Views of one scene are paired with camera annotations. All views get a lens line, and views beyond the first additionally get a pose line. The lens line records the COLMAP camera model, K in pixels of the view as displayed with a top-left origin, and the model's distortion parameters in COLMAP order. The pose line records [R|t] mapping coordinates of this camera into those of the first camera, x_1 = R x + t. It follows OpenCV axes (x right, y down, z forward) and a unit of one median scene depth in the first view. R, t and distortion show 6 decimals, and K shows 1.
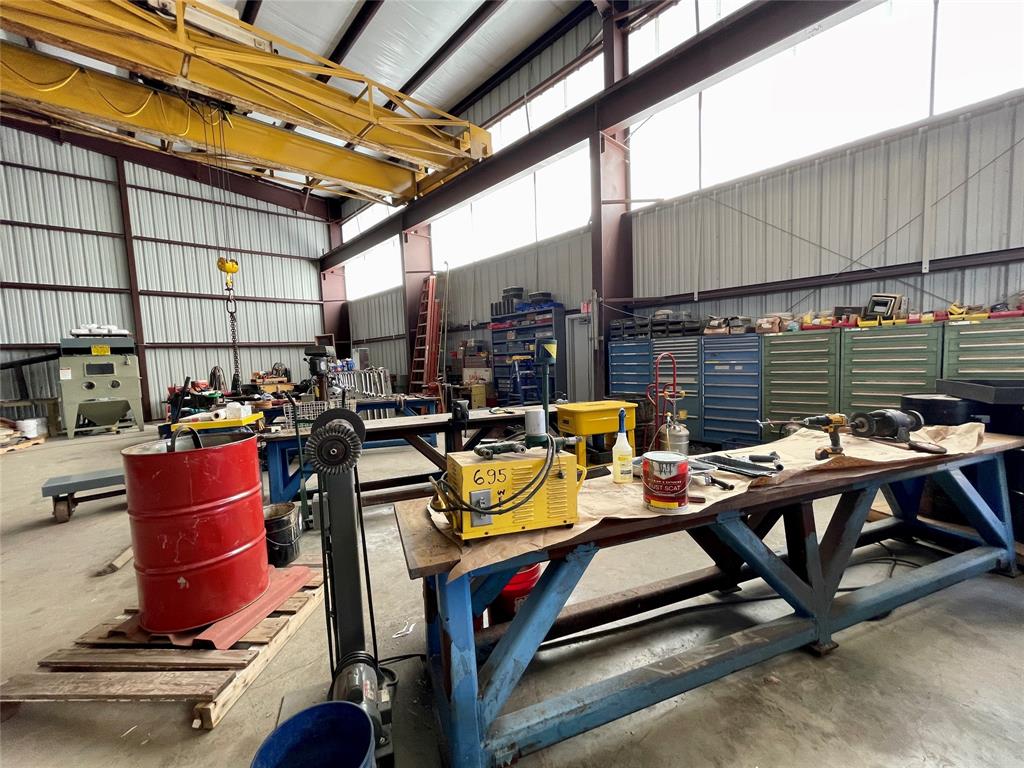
lens RADIAL K [[411.8, 0, 508.6], [0, 411.8, 388.5], [0, 0, 1]] dist [0.000542, -0.000225]
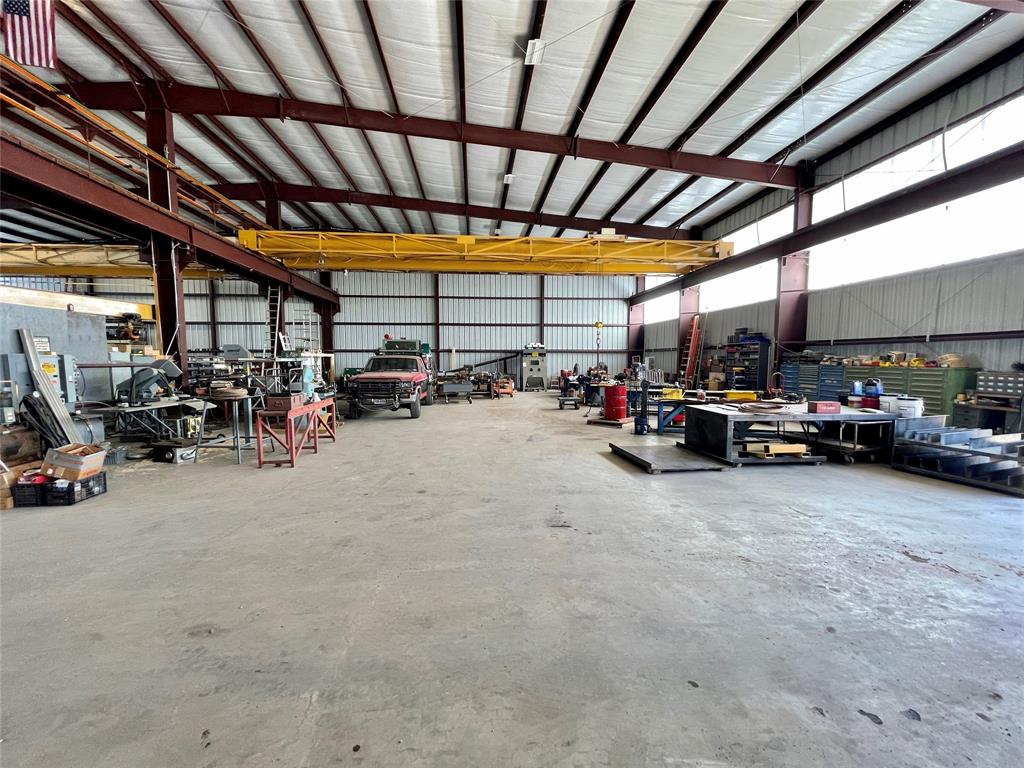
lens RADIAL K [[411.8, 0, 508.6], [0, 411.8, 388.5], [0, 0, 1]] dist [0.000542, -0.000225]
pose [[0.783895, 0.087058, -0.614760, 0.319909], [-0.078887, 0.996062, 0.040465, 0.015585], [0.615861, 0.016776, 0.787676, -0.926656]]
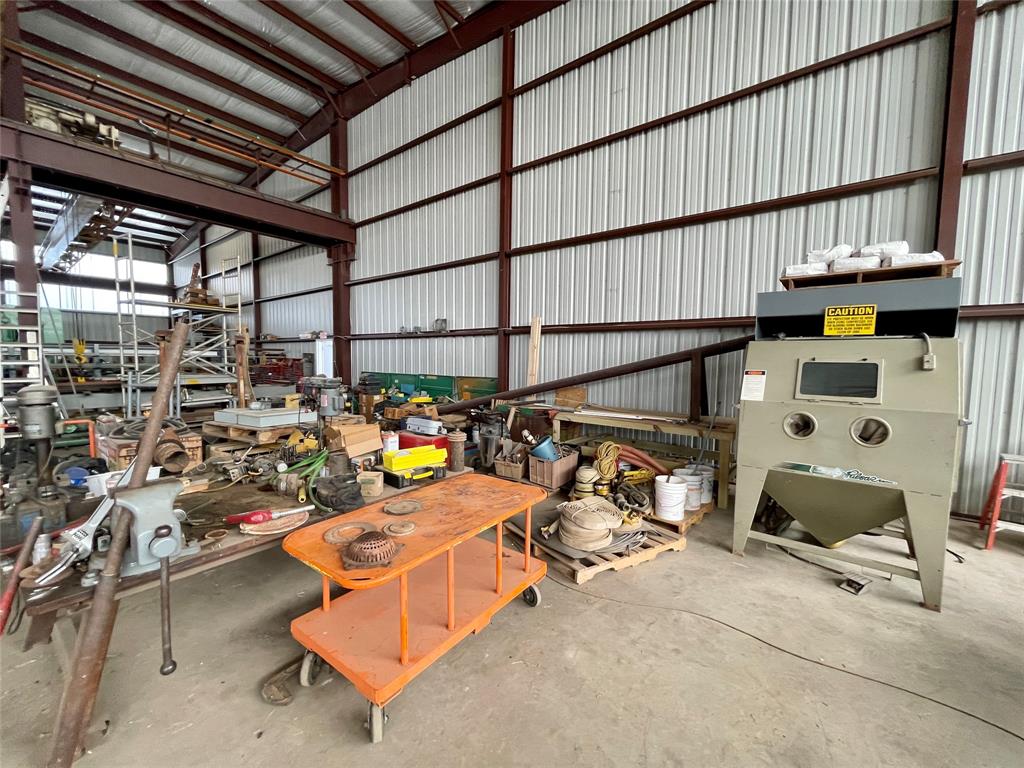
lens RADIAL K [[411.8, 0, 508.6], [0, 411.8, 388.5], [0, 0, 1]] dist [0.000542, -0.000225]
pose [[0.138818, 0.119043, -0.983137, -0.750072], [-0.091128, 0.990072, 0.107016, -0.054417], [0.986116, 0.074736, 0.148288, 0.738559]]
